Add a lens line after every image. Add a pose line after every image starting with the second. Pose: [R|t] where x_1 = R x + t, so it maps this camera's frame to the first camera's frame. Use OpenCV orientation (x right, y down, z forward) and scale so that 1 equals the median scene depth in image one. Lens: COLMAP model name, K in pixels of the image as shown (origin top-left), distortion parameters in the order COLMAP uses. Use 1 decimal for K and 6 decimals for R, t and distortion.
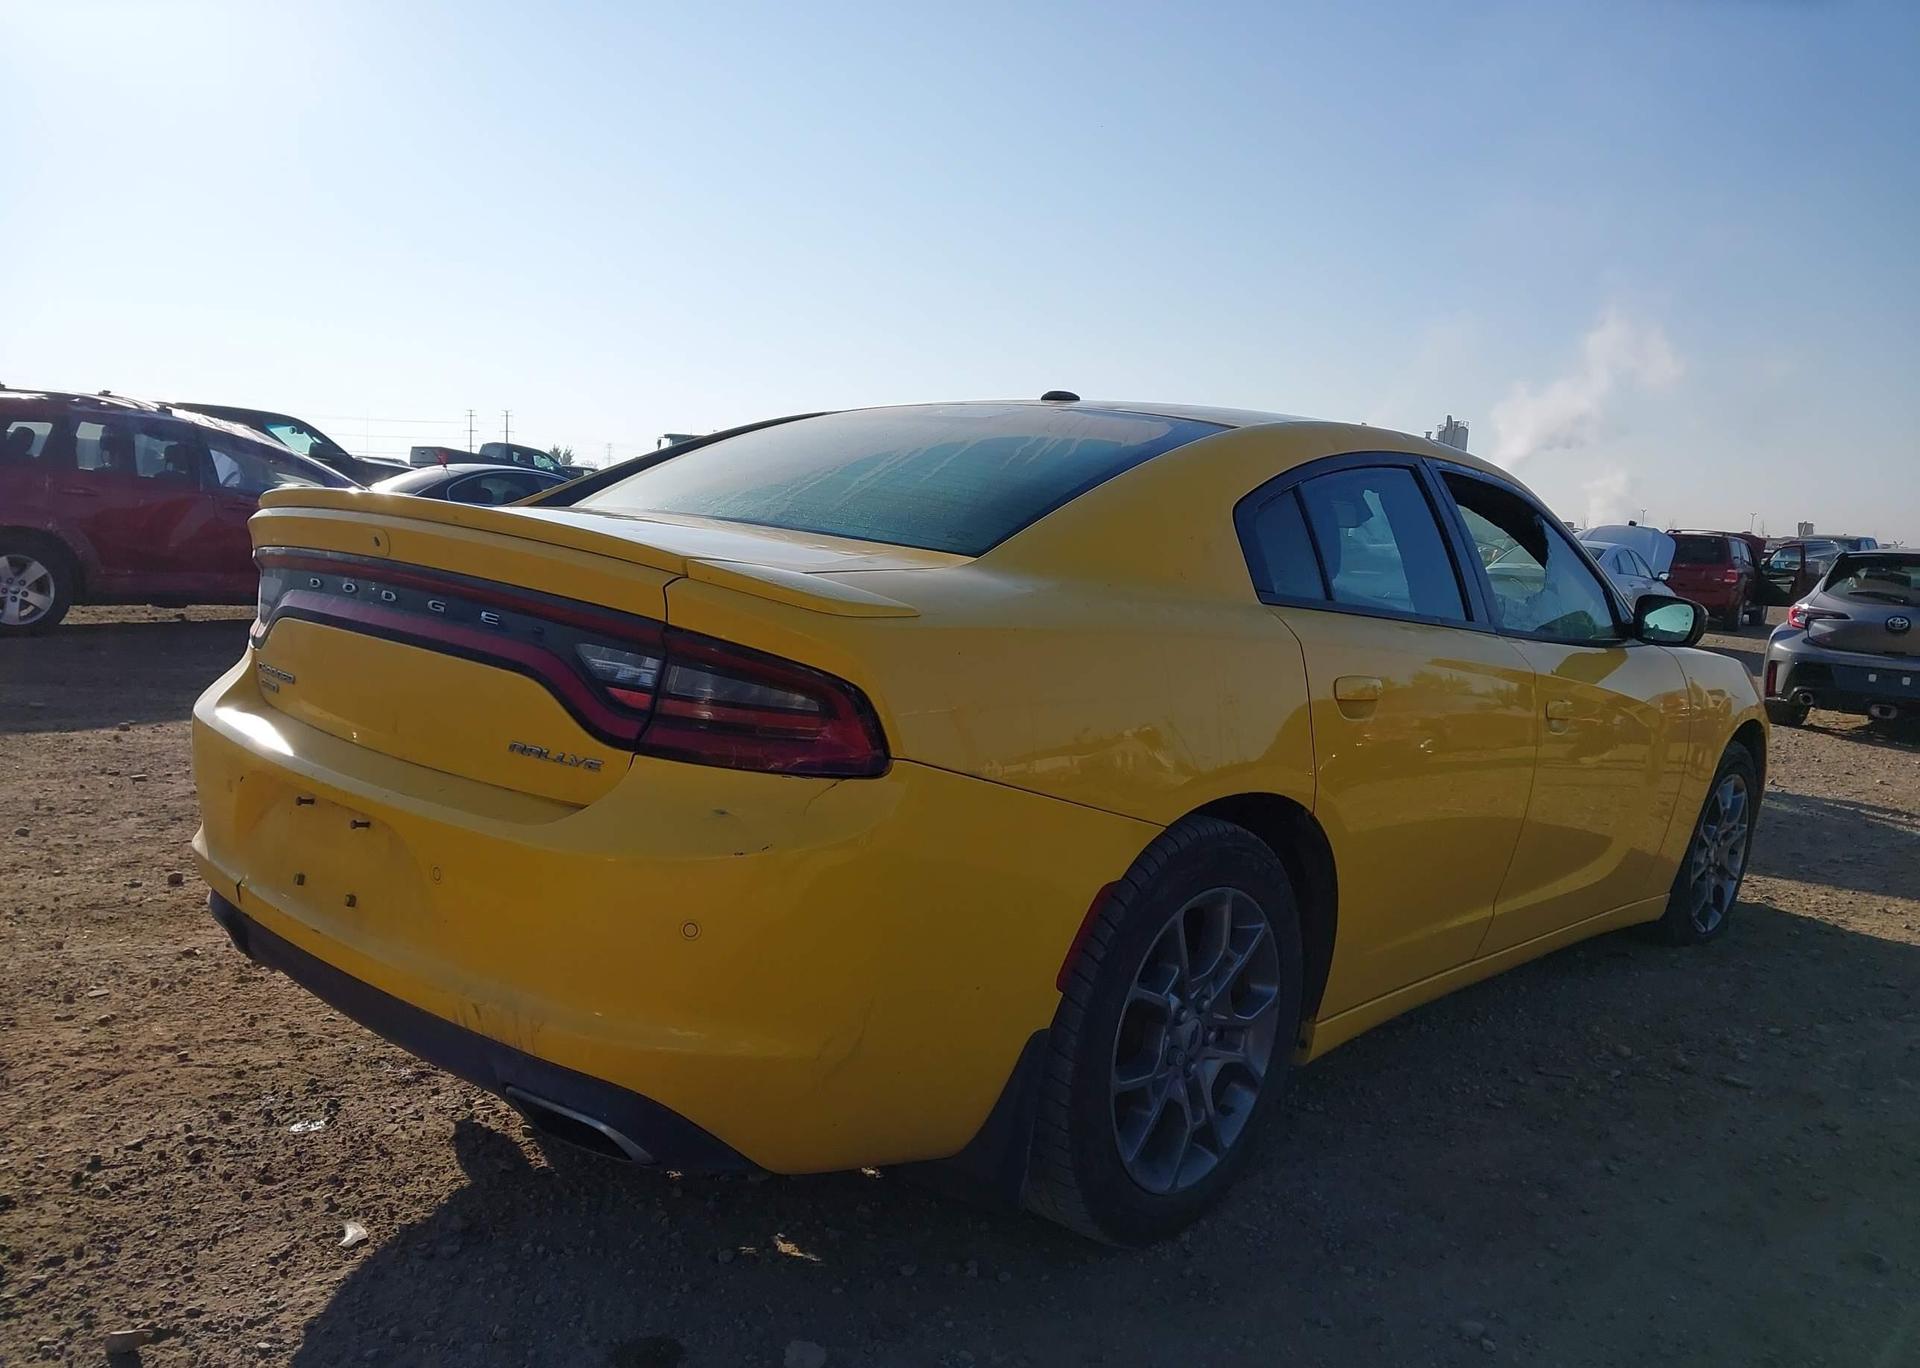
lens RADIAL K [[1527.0, 0, 960.0], [0, 1527.0, 684.0], [0, 0, 1]] dist [0.170385, -0.298323]
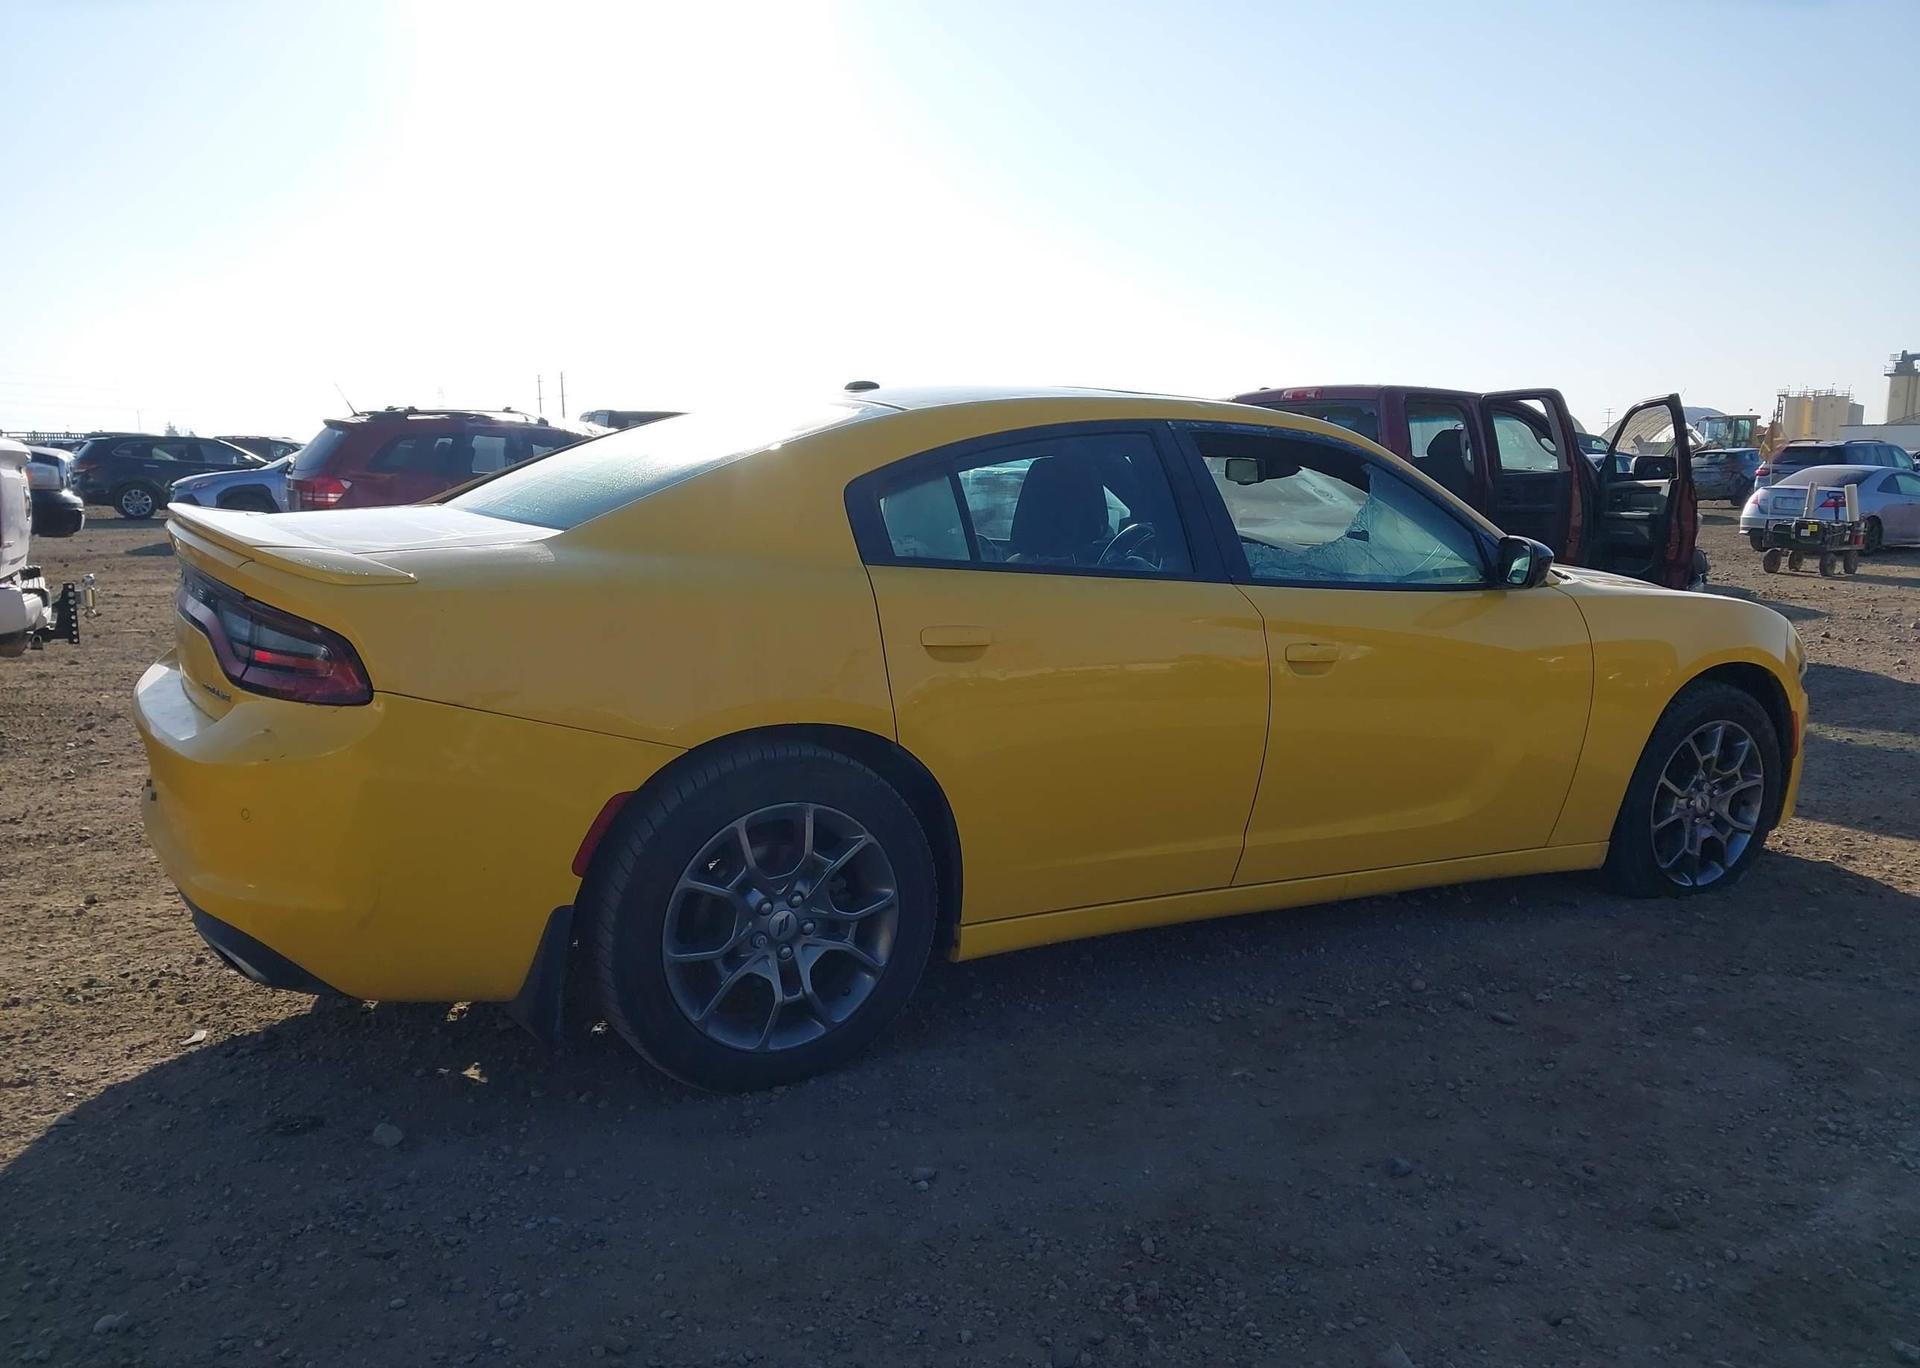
lens RADIAL K [[1527.0, 0, 960.0], [0, 1527.0, 684.0], [0, 0, 1]] dist [0.170385, -0.298323]
pose [[0.947406, -0.006494, -0.319970, 0.667239], [0.013990, 0.999679, 0.021136, 0.016048], [0.319730, -0.024501, 0.947192, -0.089656]]
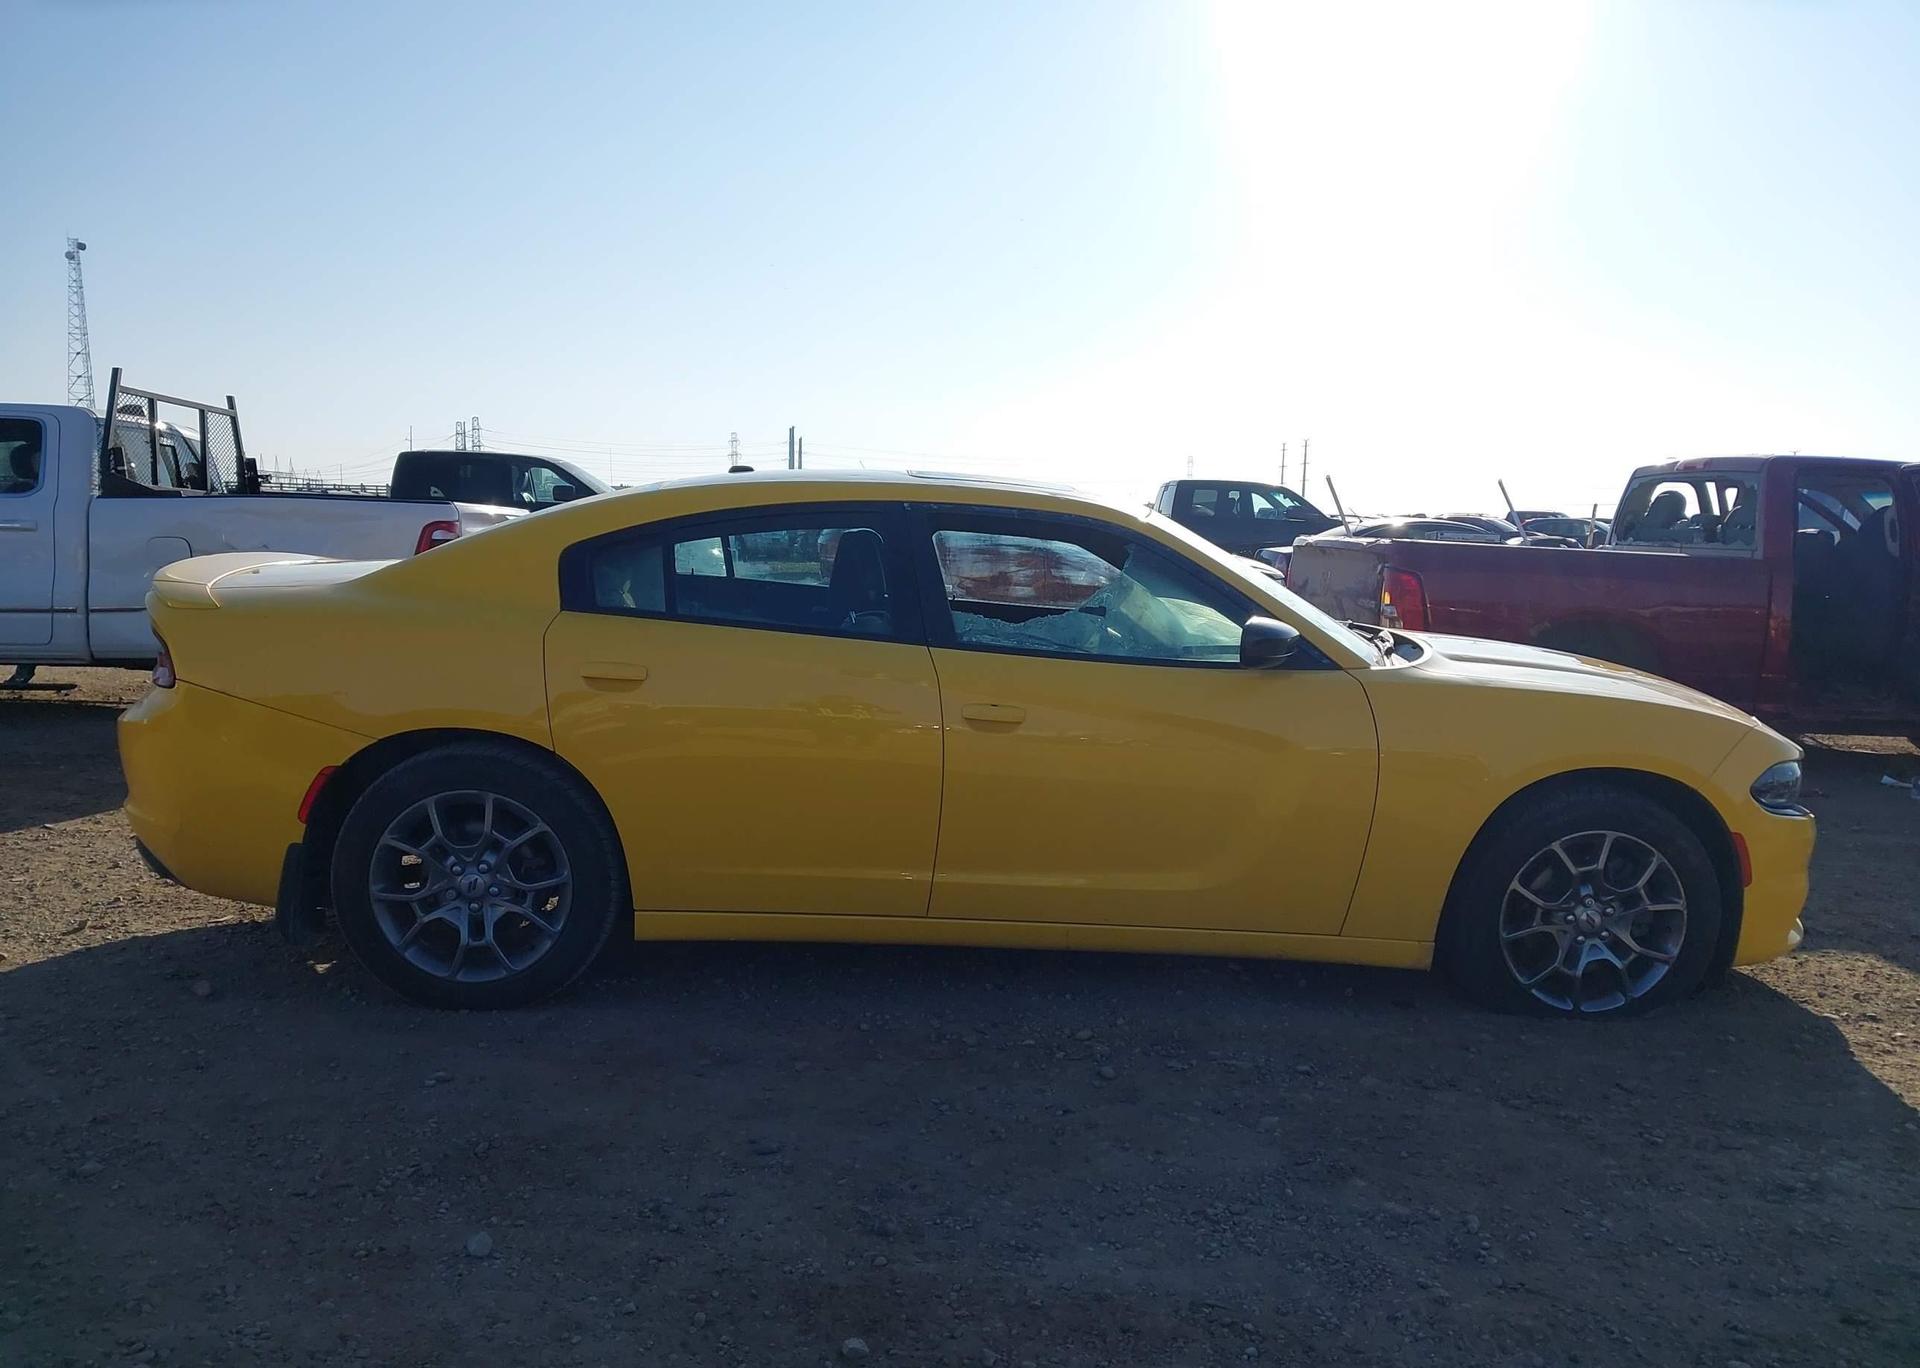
lens RADIAL K [[1527.0, 0, 960.0], [0, 1527.0, 684.0], [0, 0, 1]] dist [0.170385, -0.298323]
pose [[0.675978, 0.029179, -0.736343, 1.631627], [-0.057335, 0.998269, -0.013077, 0.017160], [0.734688, 0.051058, 0.676482, 0.291037]]
